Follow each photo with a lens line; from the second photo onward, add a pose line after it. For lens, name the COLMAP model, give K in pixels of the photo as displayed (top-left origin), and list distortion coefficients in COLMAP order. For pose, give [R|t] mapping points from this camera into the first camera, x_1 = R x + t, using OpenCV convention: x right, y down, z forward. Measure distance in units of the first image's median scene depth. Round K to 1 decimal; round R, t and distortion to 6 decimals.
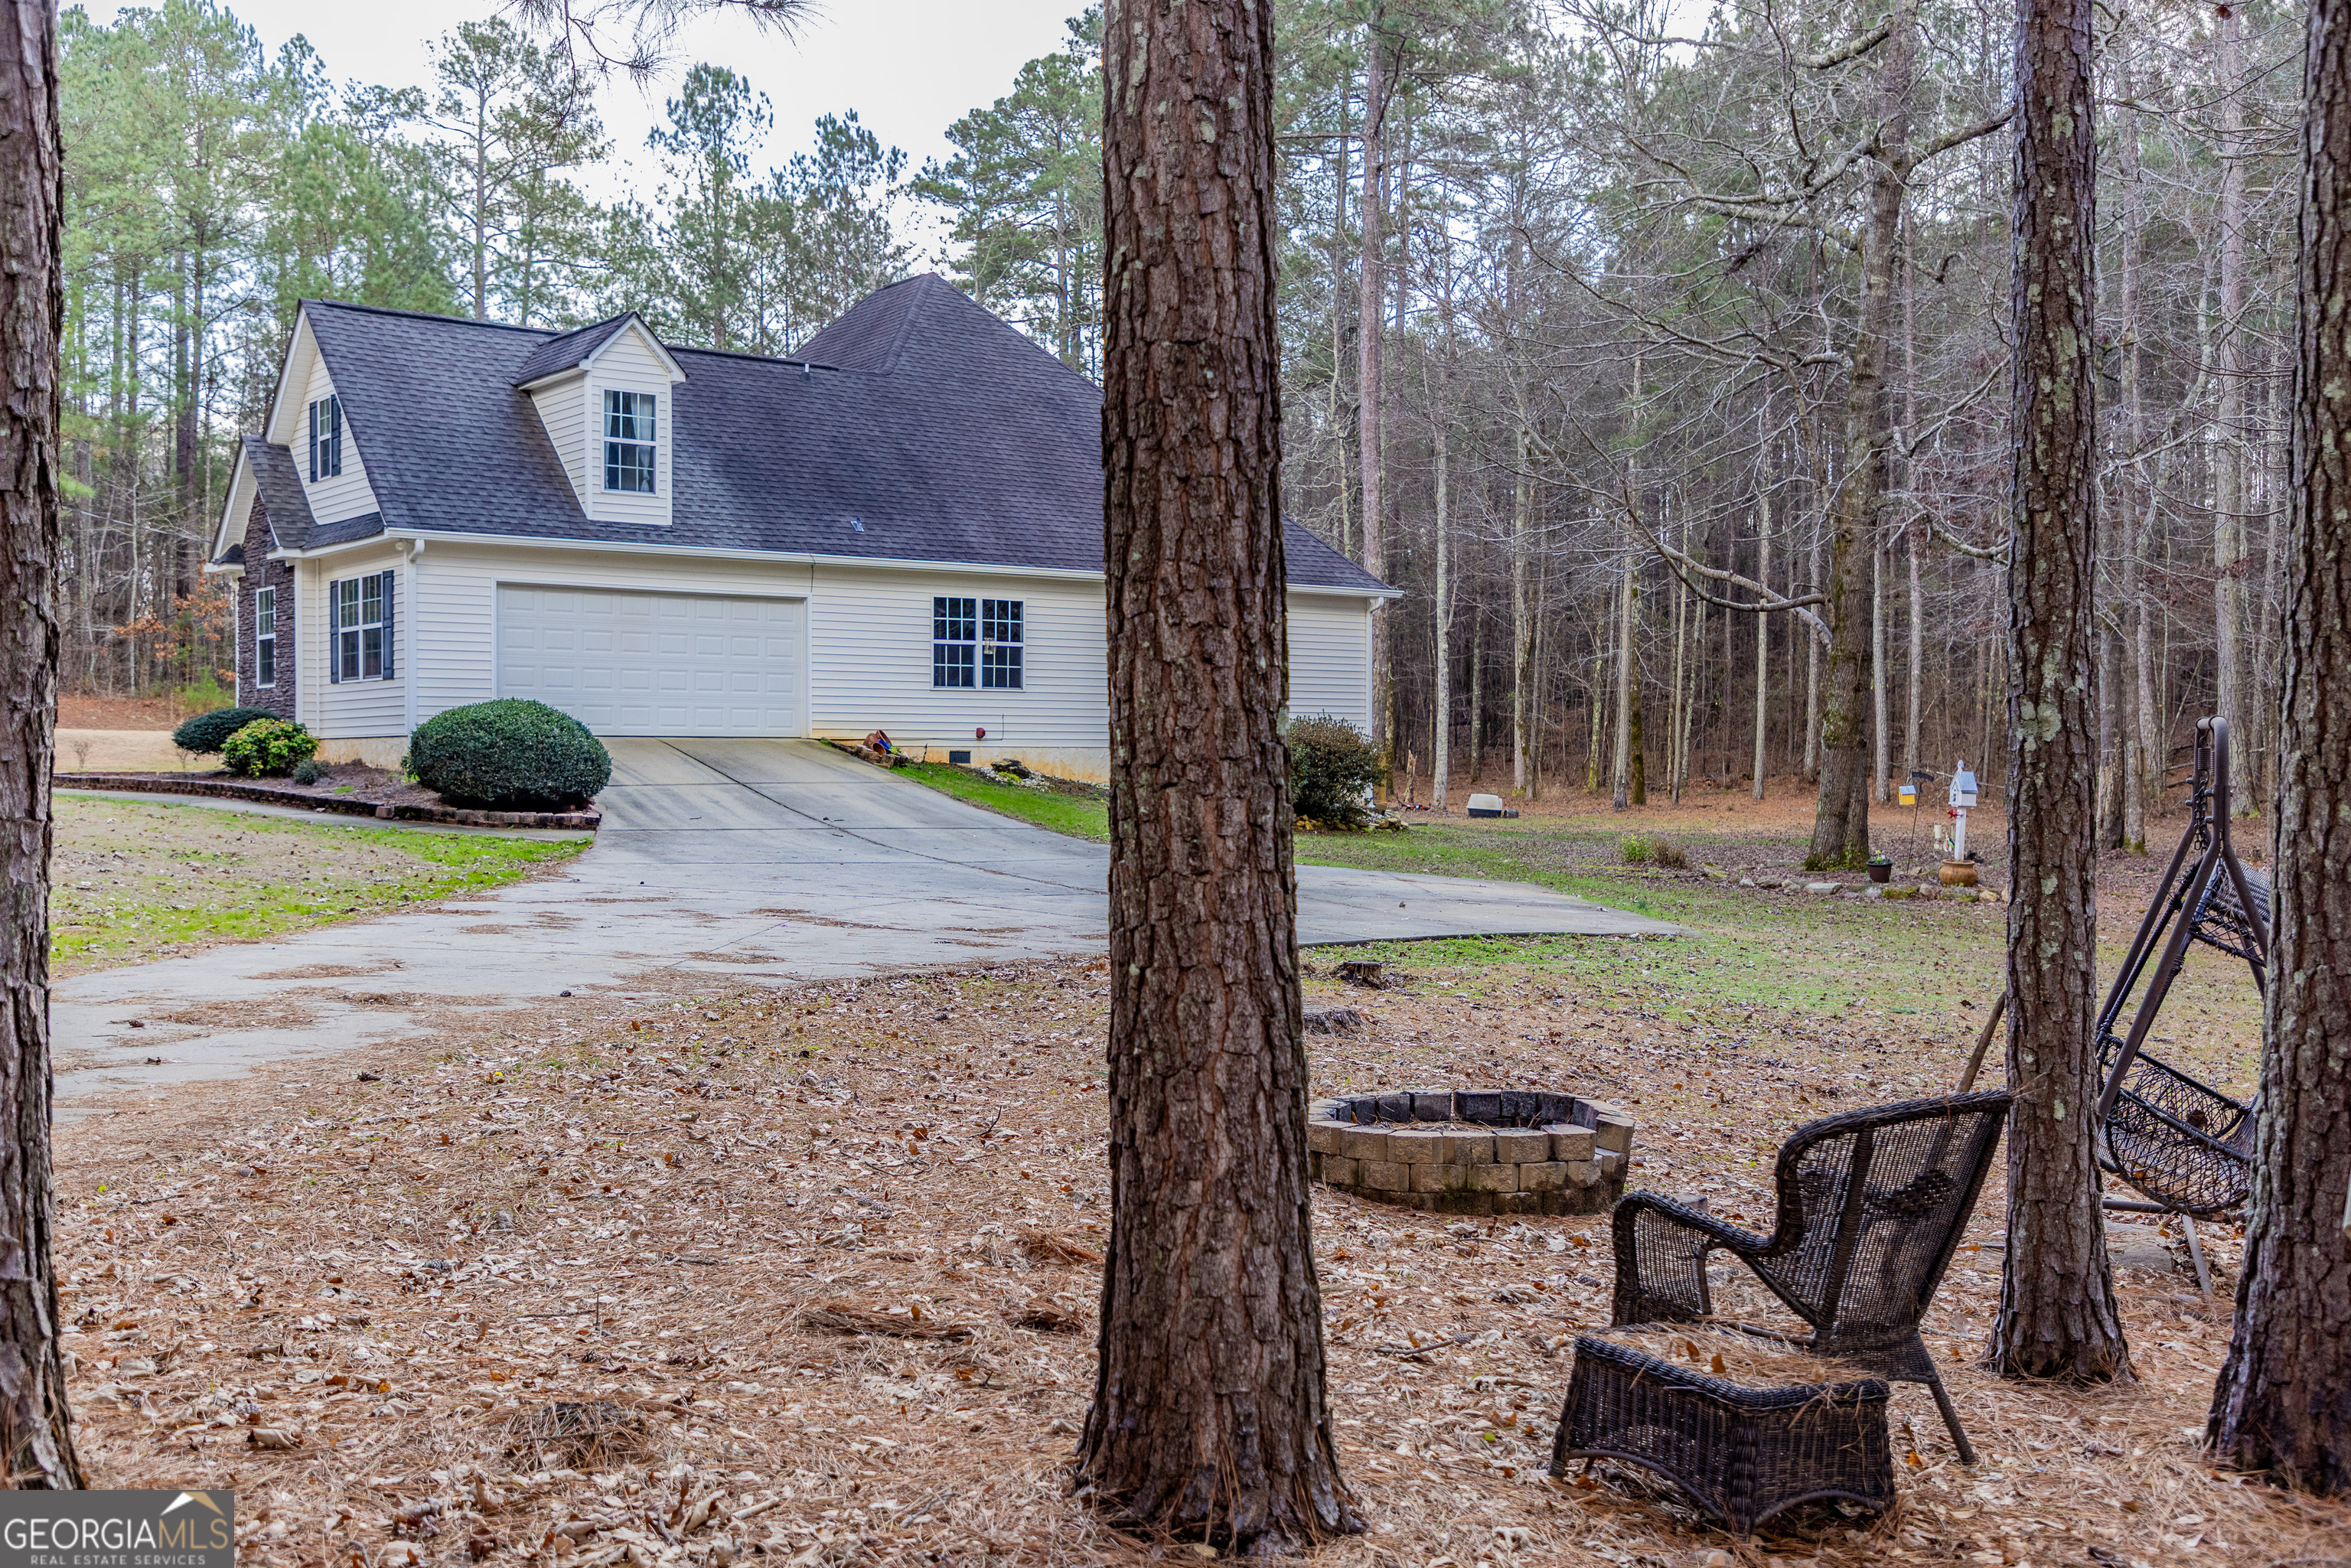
lens RADIAL K [[2322.9, 0, 1175.6], [0, 2322.9, 787.8], [0, 0, 1]] dist [0.000426, 0.000000]
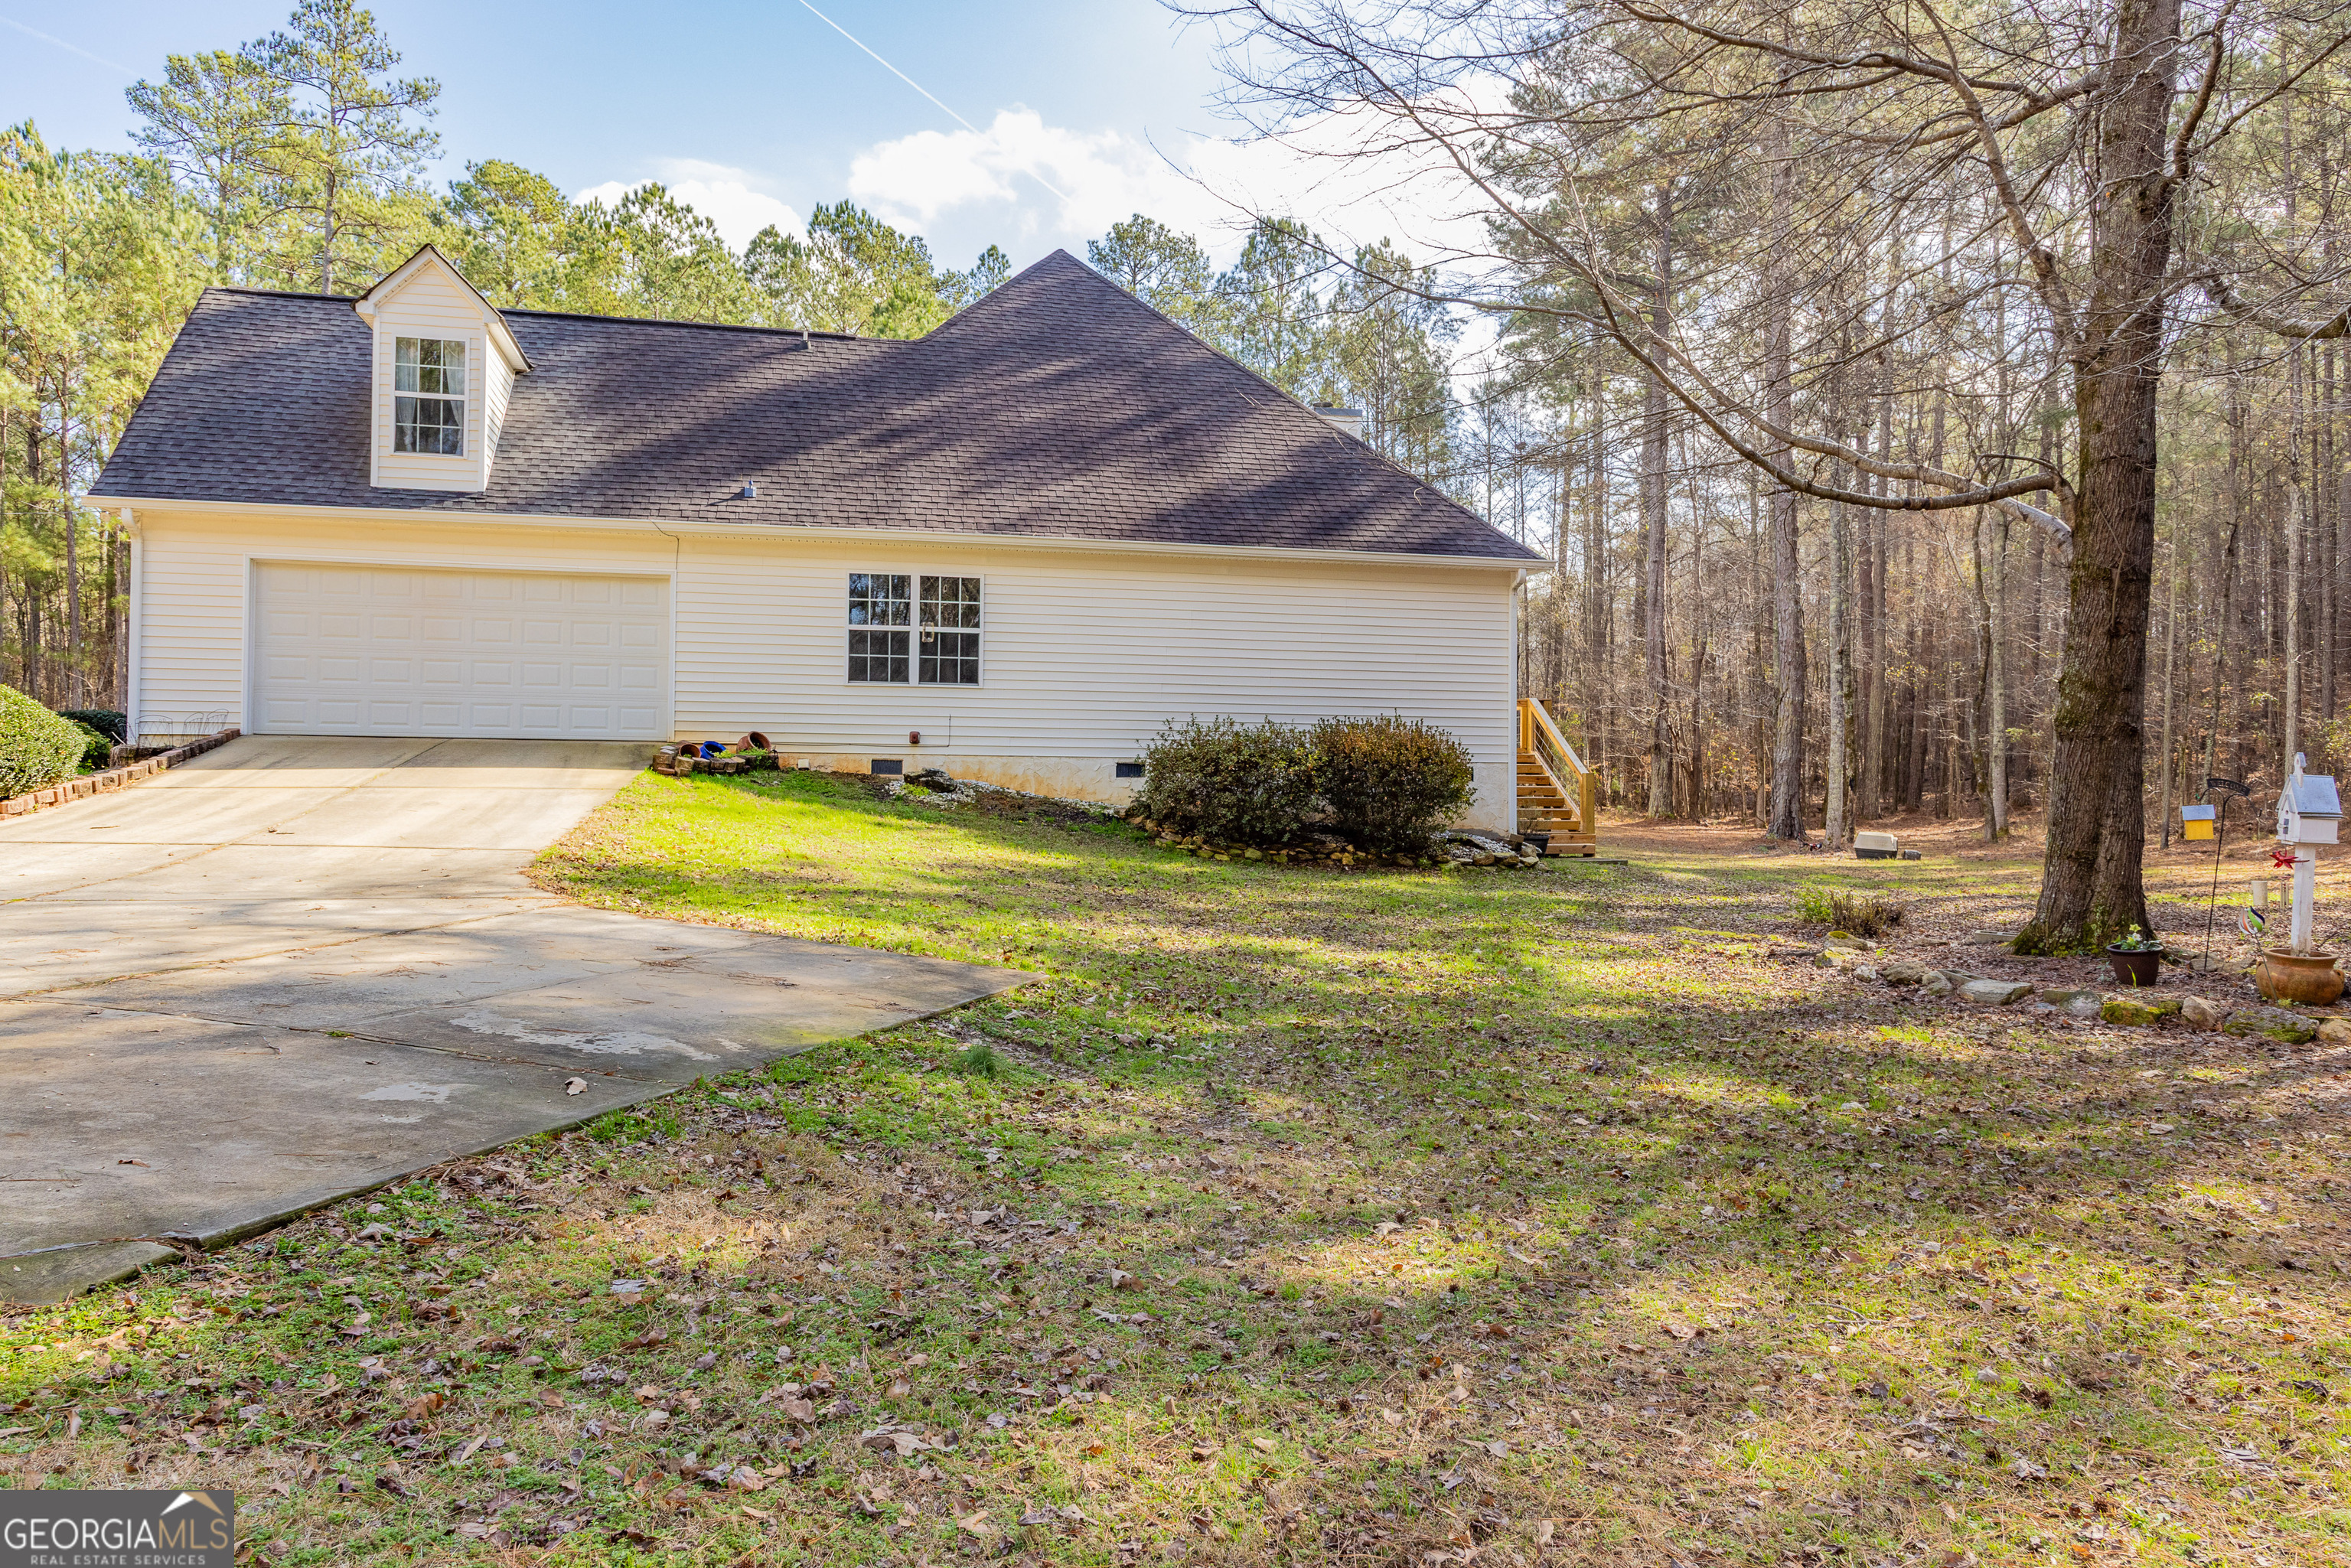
lens RADIAL K [[1600.6, 0, 1176.3], [0, 1600.6, 779.9], [0, 0, 1]] dist [-0.008181, 0.003185]
pose [[0.900624, -0.001017, -0.434597, 0.246082], [-0.012724, 0.999507, -0.028707, 0.006489], [0.434412, 0.031384, 0.900167, 0.533454]]
